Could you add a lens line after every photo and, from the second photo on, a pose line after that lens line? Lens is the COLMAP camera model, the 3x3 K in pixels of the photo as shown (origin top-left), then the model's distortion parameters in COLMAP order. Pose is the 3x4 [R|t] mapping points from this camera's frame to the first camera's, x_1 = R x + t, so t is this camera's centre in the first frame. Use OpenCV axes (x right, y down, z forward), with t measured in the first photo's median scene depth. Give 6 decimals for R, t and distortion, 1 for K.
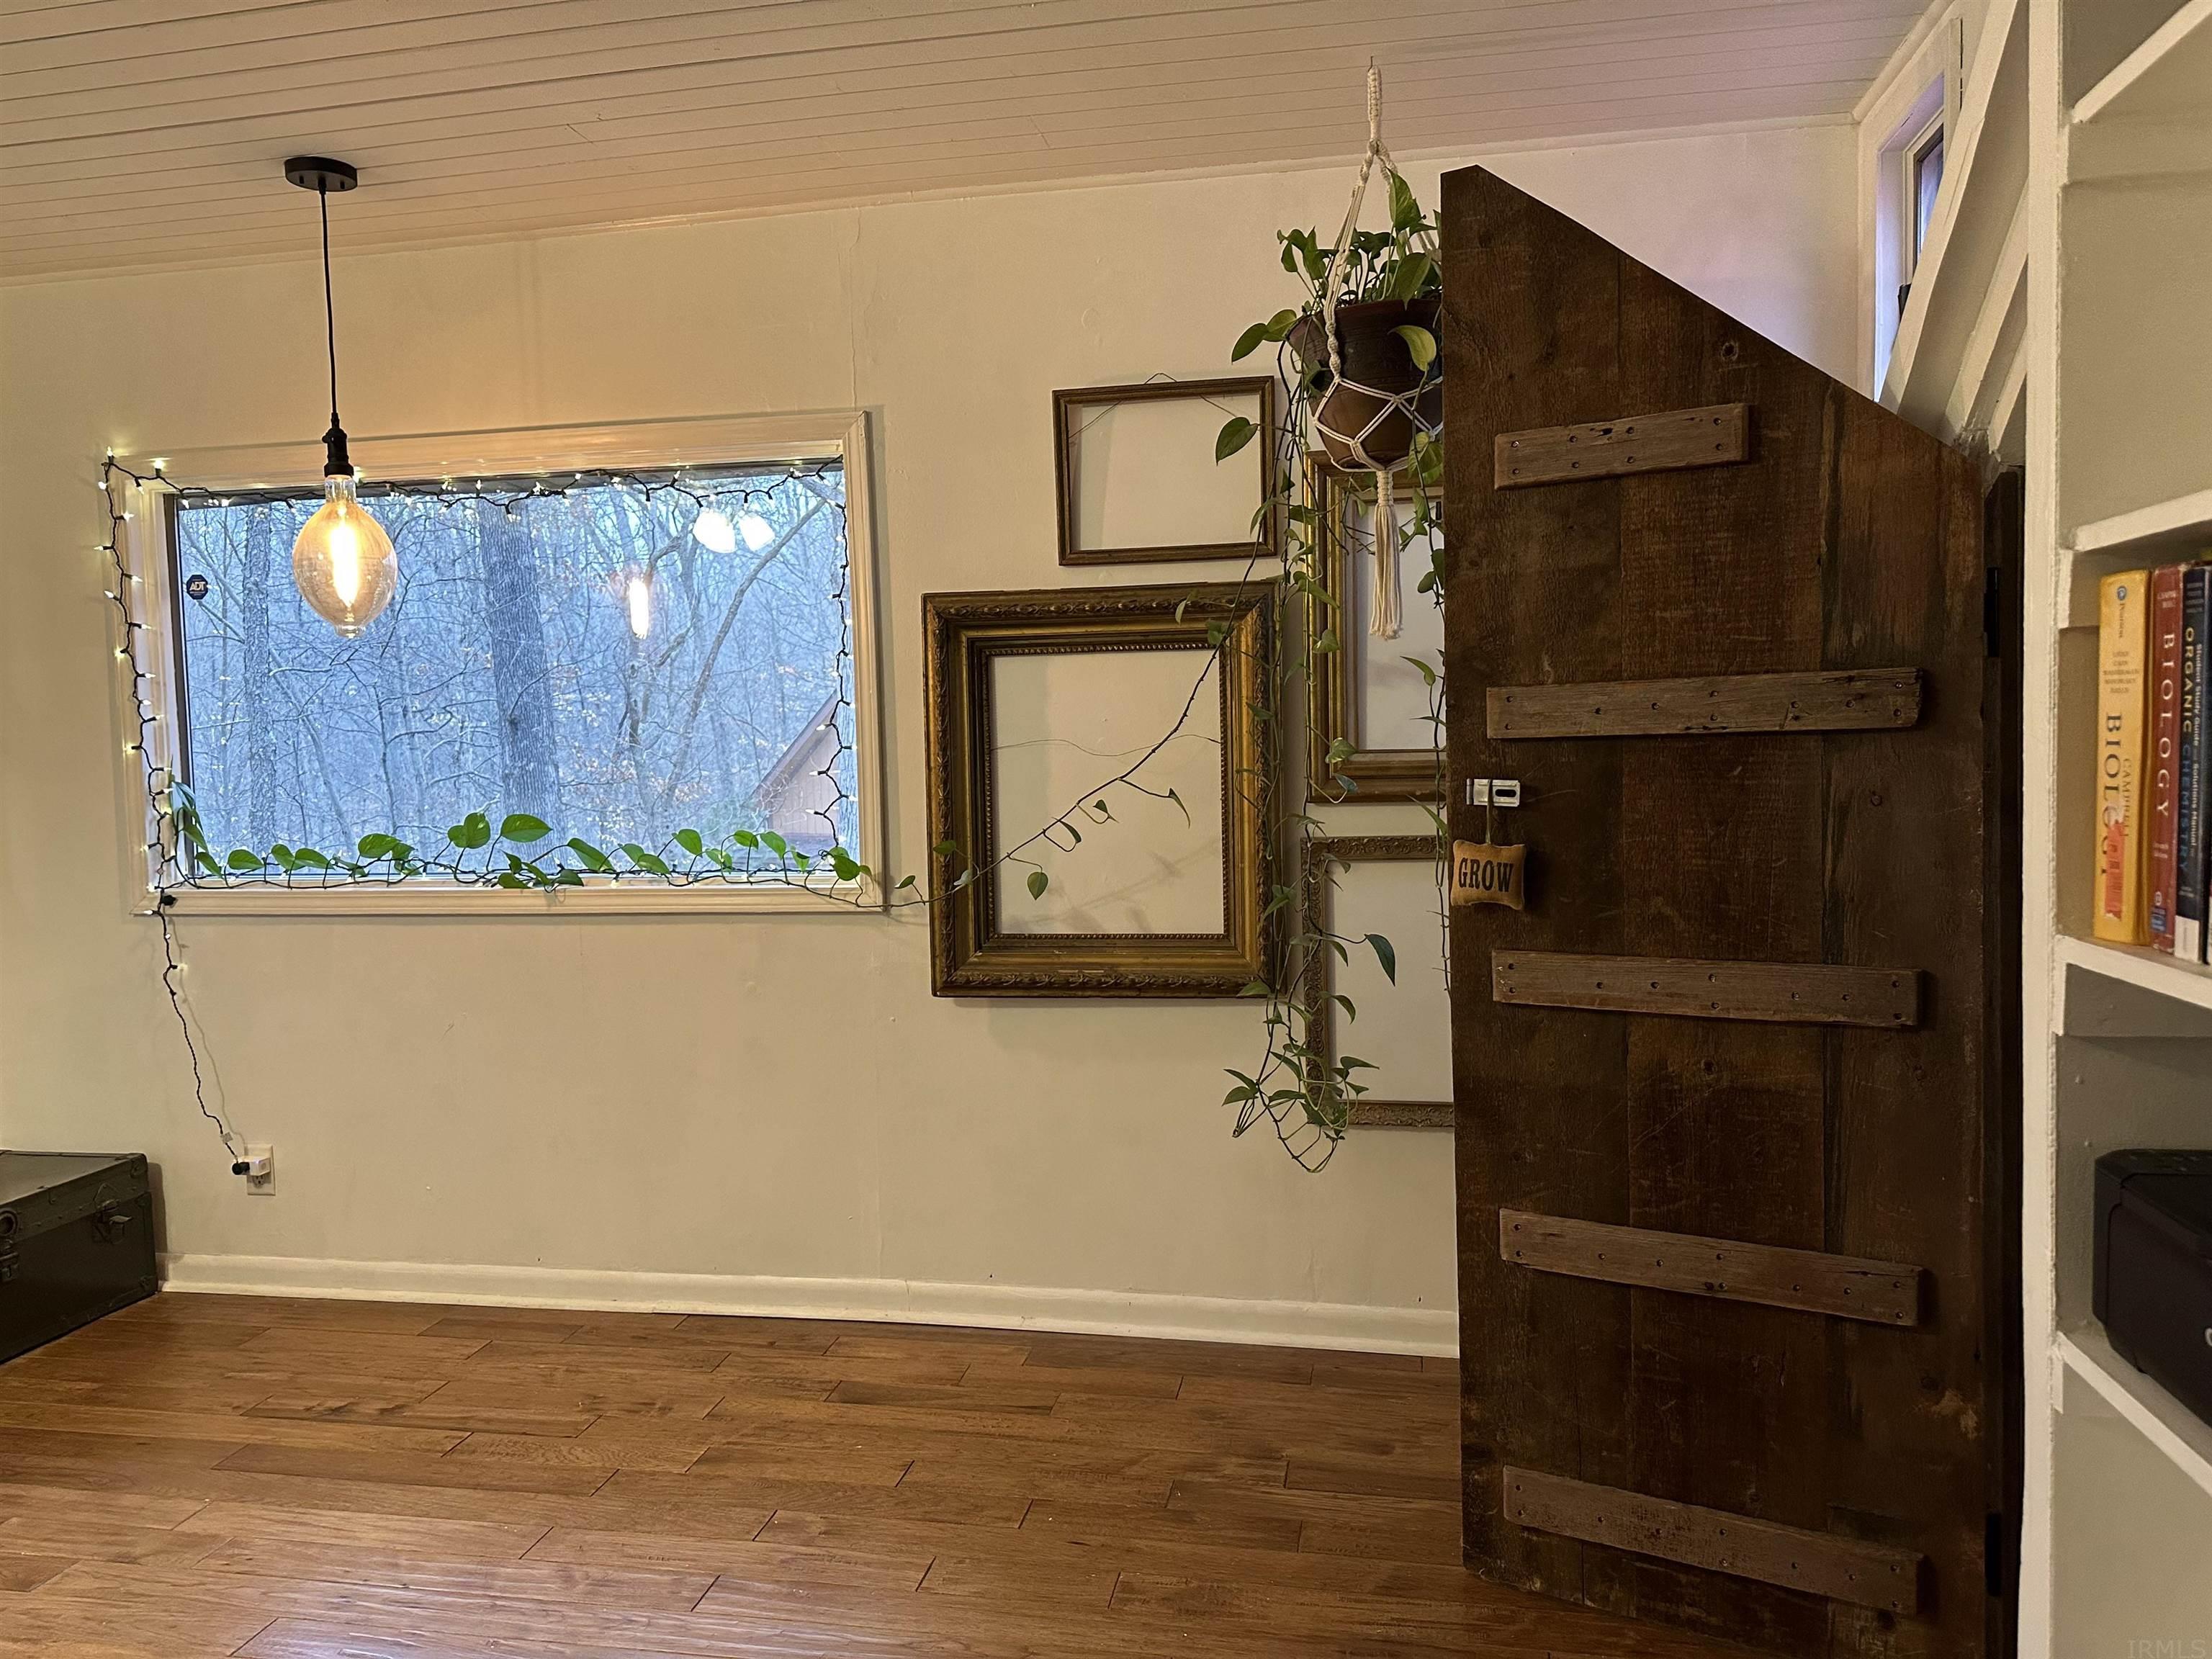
lens RADIAL K [[1506.7, 0, 1117.0], [0, 1506.7, 815.8], [0, 0, 1]] dist [0.088861, -0.148608]
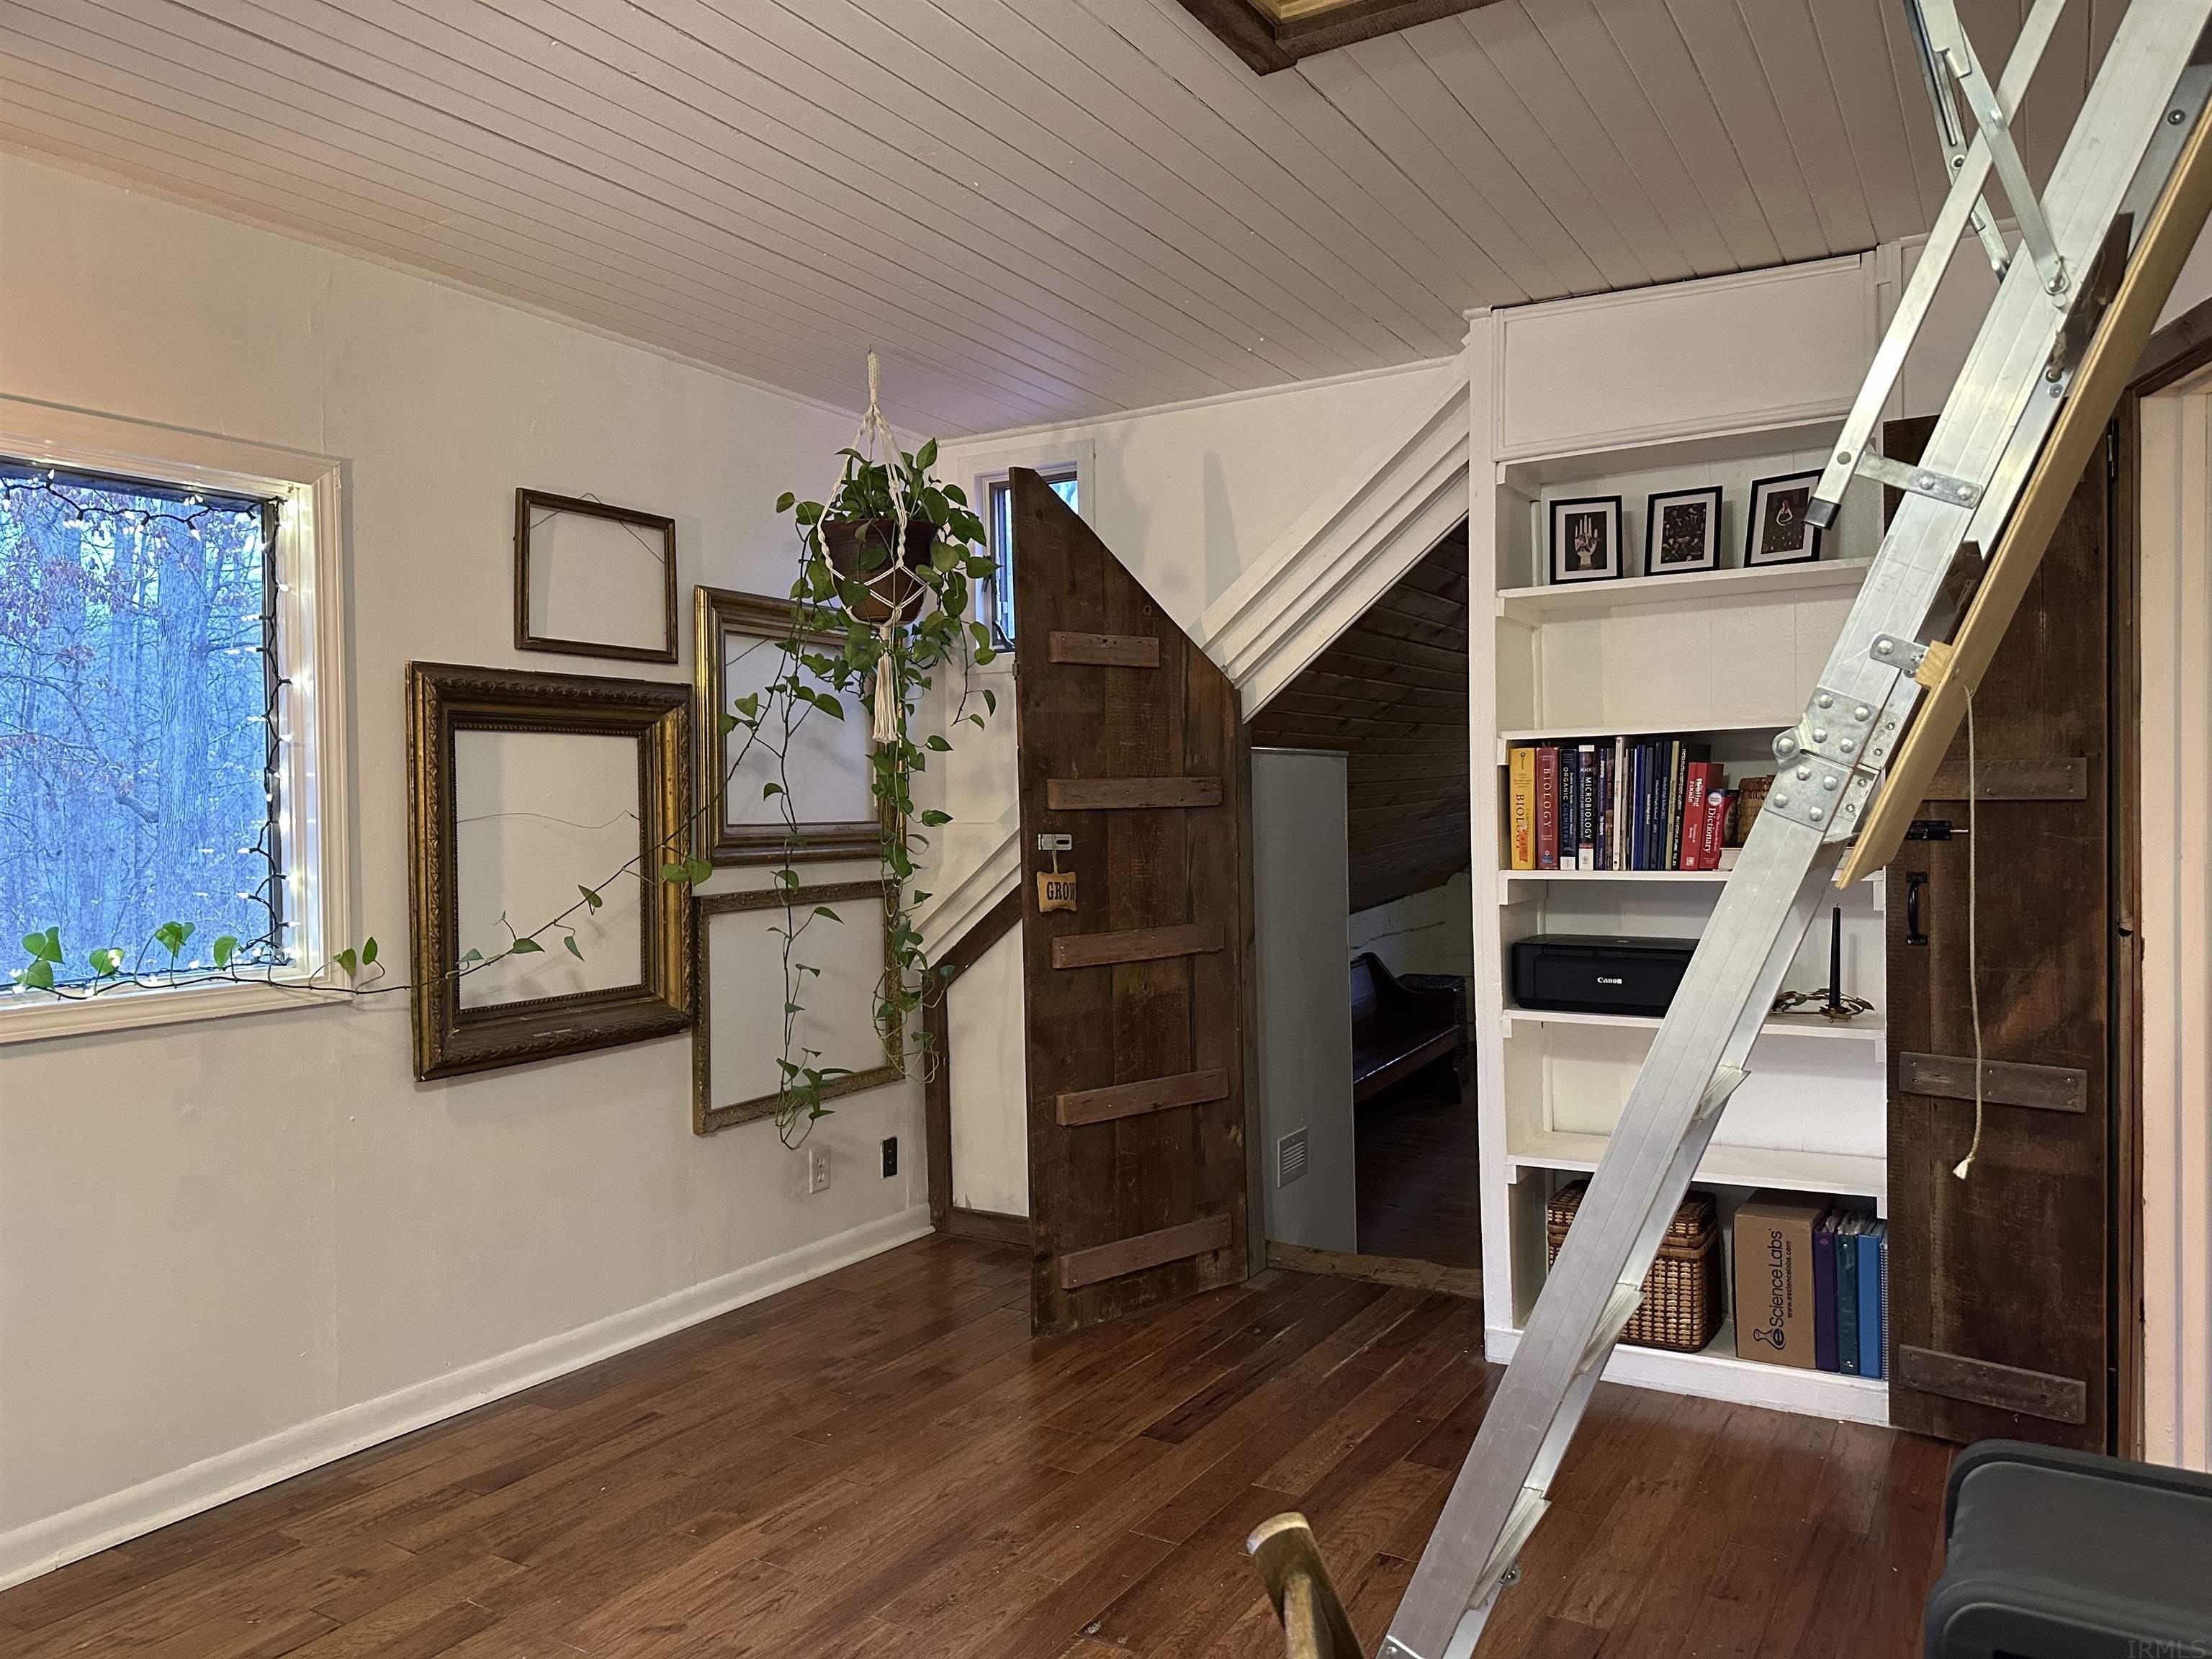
lens RADIAL K [[1506.7, 0, 1117.0], [0, 1506.7, 815.8], [0, 0, 1]] dist [0.088861, -0.148608]
pose [[0.354946, 0.011142, 0.934821, -0.978896], [0.058458, 0.997708, -0.034088, 0.012428], [-0.933057, 0.066747, 0.353481, 0.265913]]
